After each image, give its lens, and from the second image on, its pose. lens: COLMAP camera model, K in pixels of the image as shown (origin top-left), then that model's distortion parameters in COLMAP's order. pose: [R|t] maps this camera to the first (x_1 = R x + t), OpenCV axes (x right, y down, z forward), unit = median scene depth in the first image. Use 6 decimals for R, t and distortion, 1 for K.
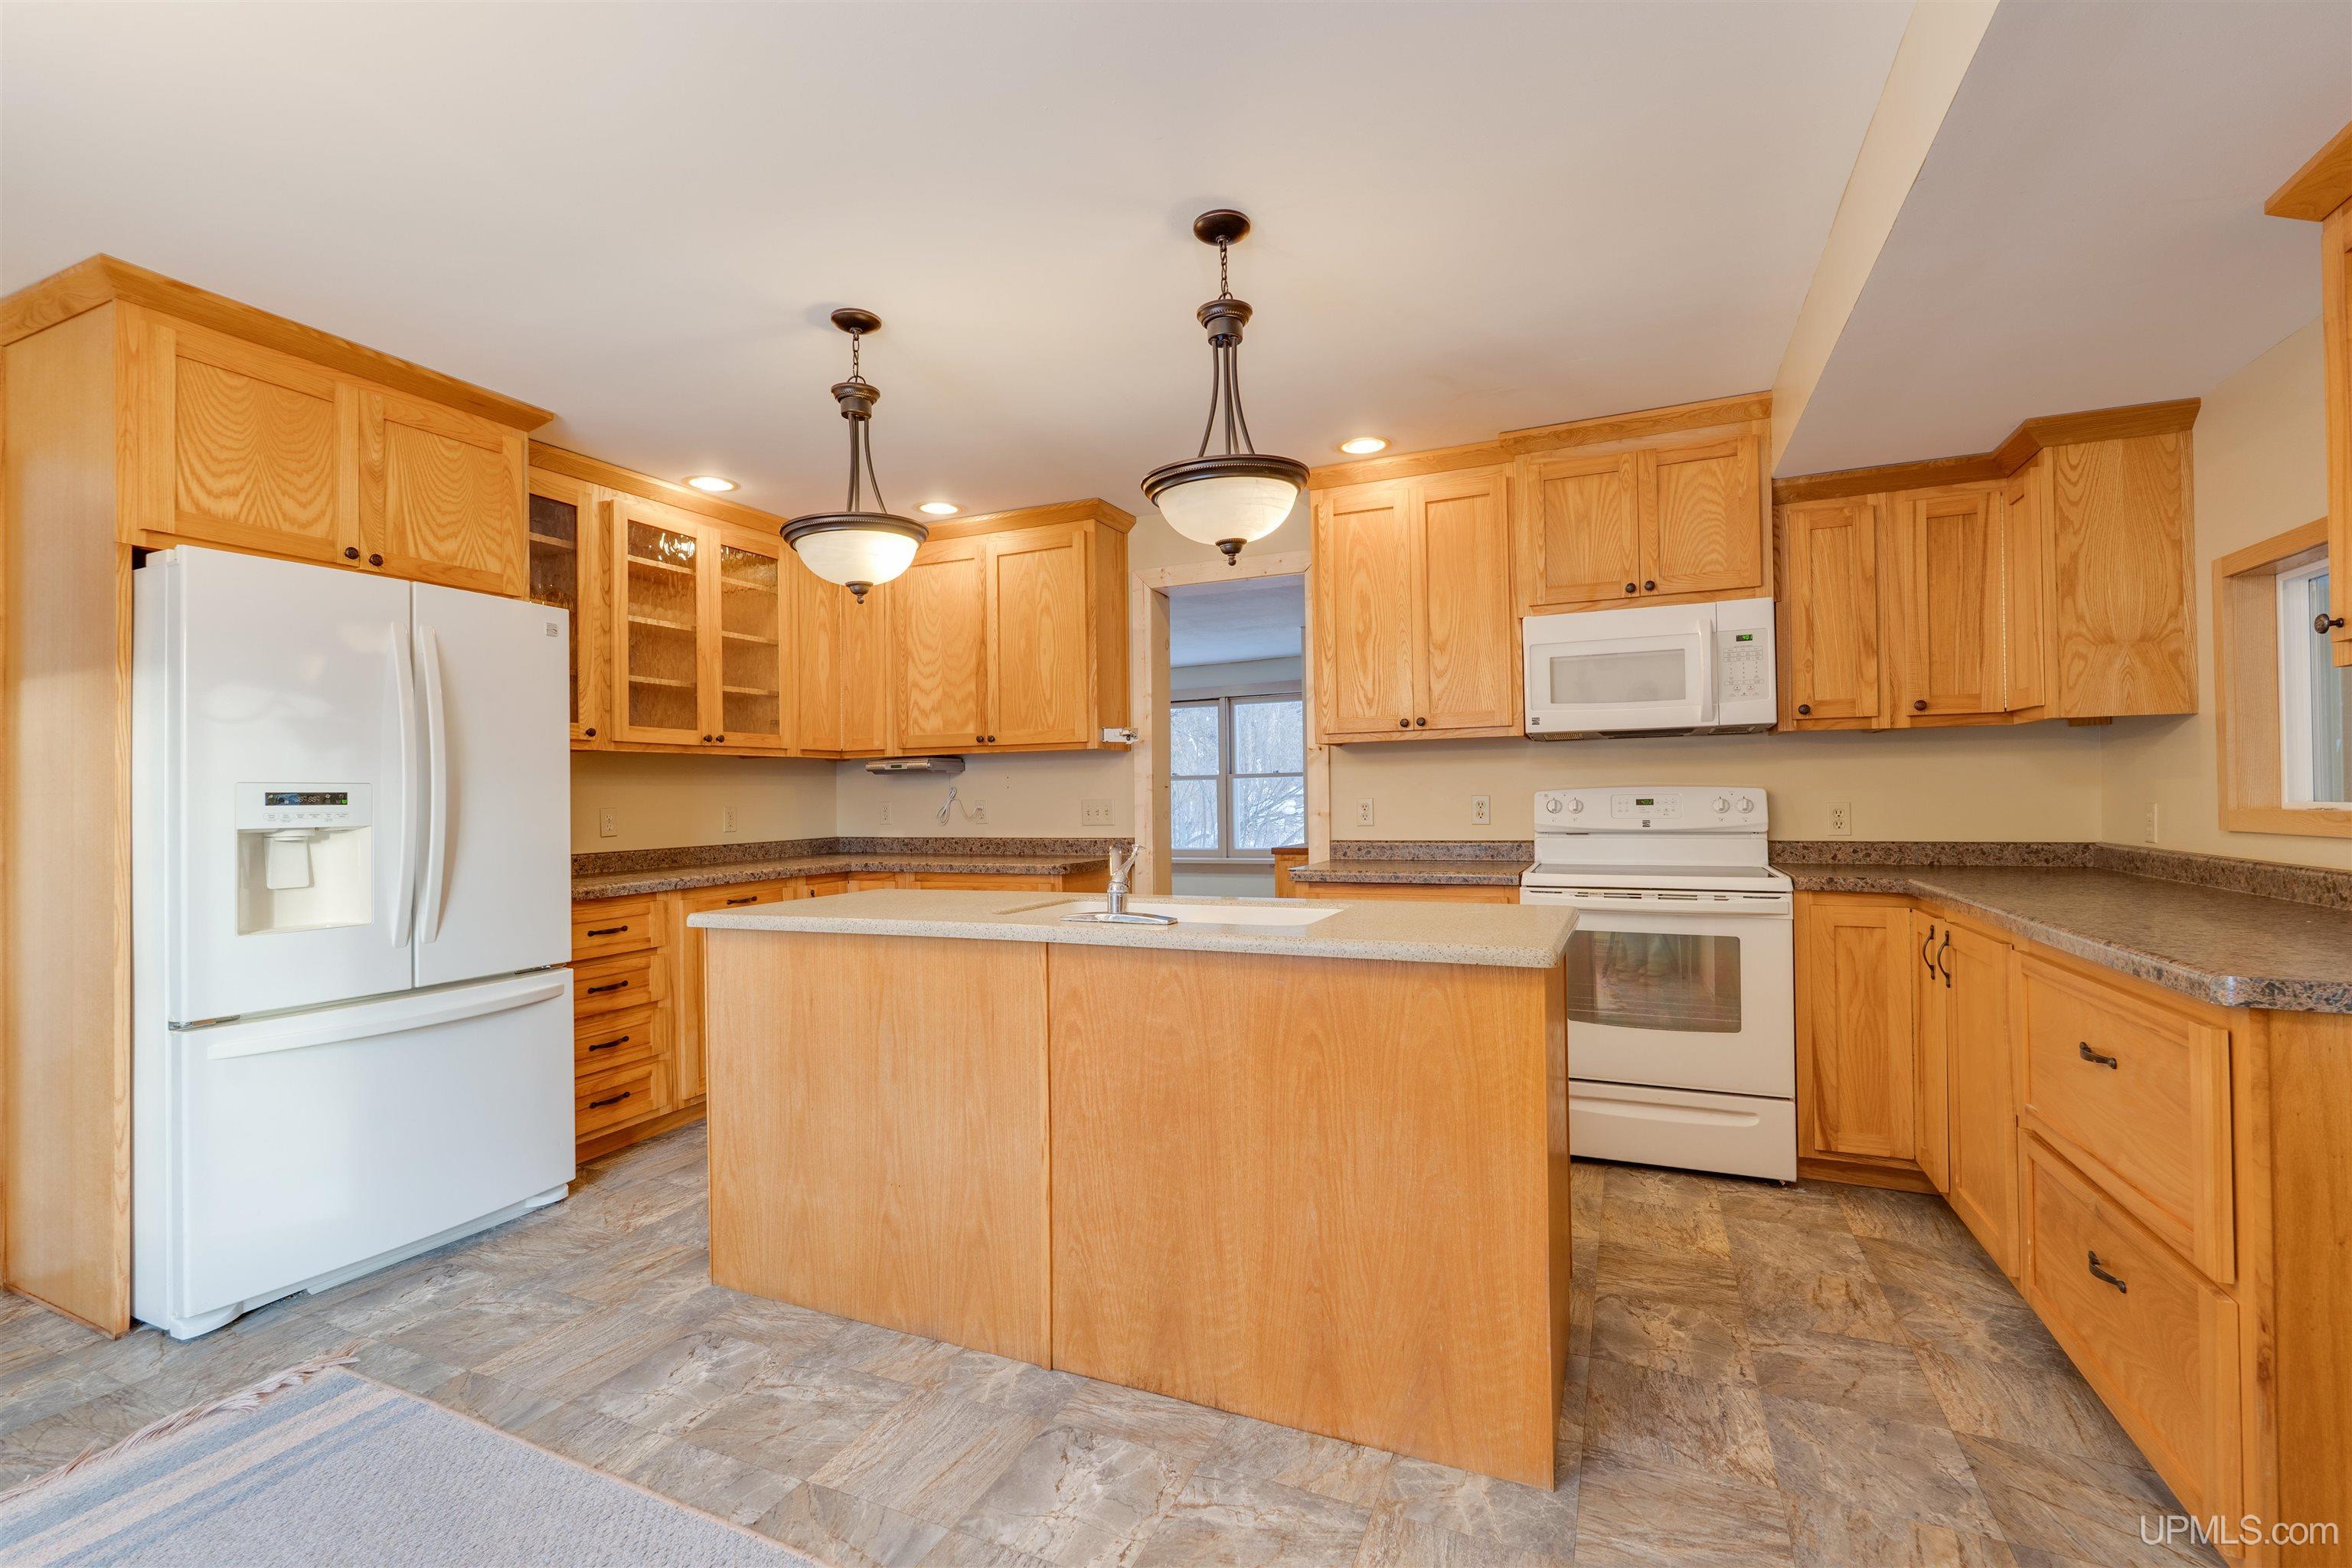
lens RADIAL K [[1026.6, 0, 1174.7], [0, 1026.6, 785.5], [0, 0, 1]] dist [-0.005435, -0.000473]
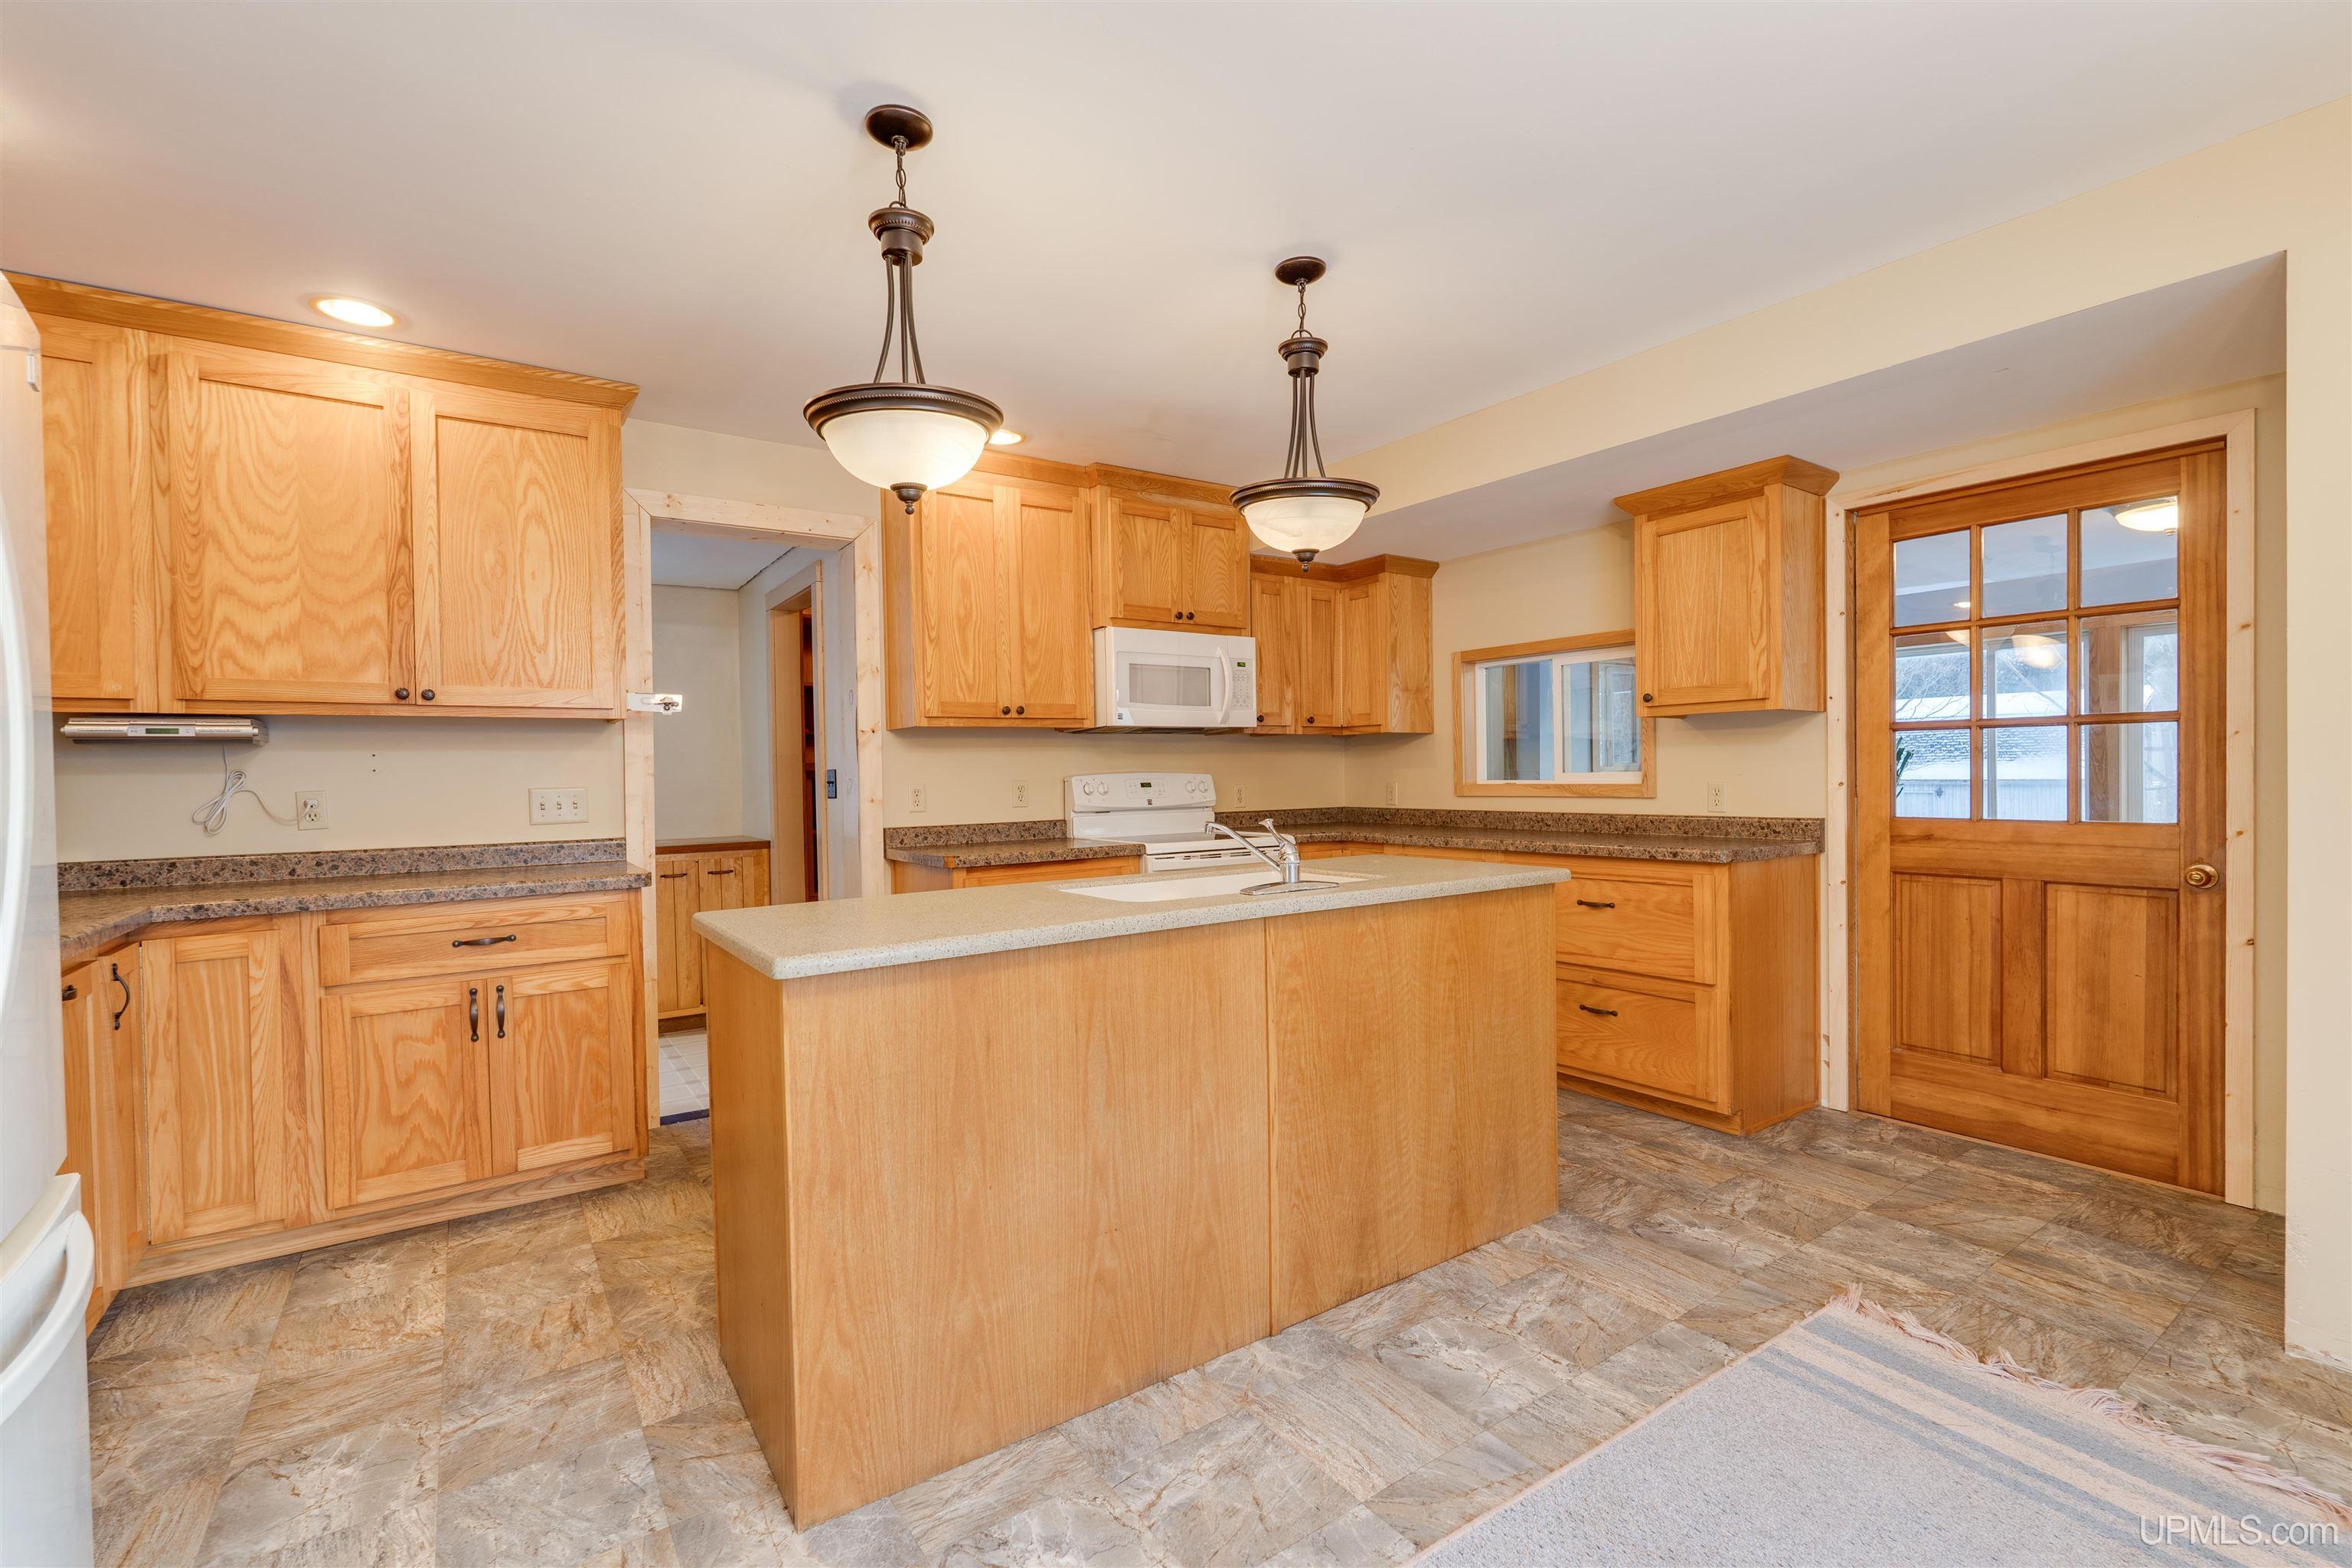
lens RADIAL K [[1026.6, 0, 1181.3], [0, 1026.6, 781.5], [0, 0, 1]] dist [-0.005435, -0.000473]
pose [[0.518717, -0.000715, 0.854946, -0.629932], [-0.000349, 0.999999, 0.001048, 0.010903], [-0.854946, -0.000842, 0.518716, 0.332522]]
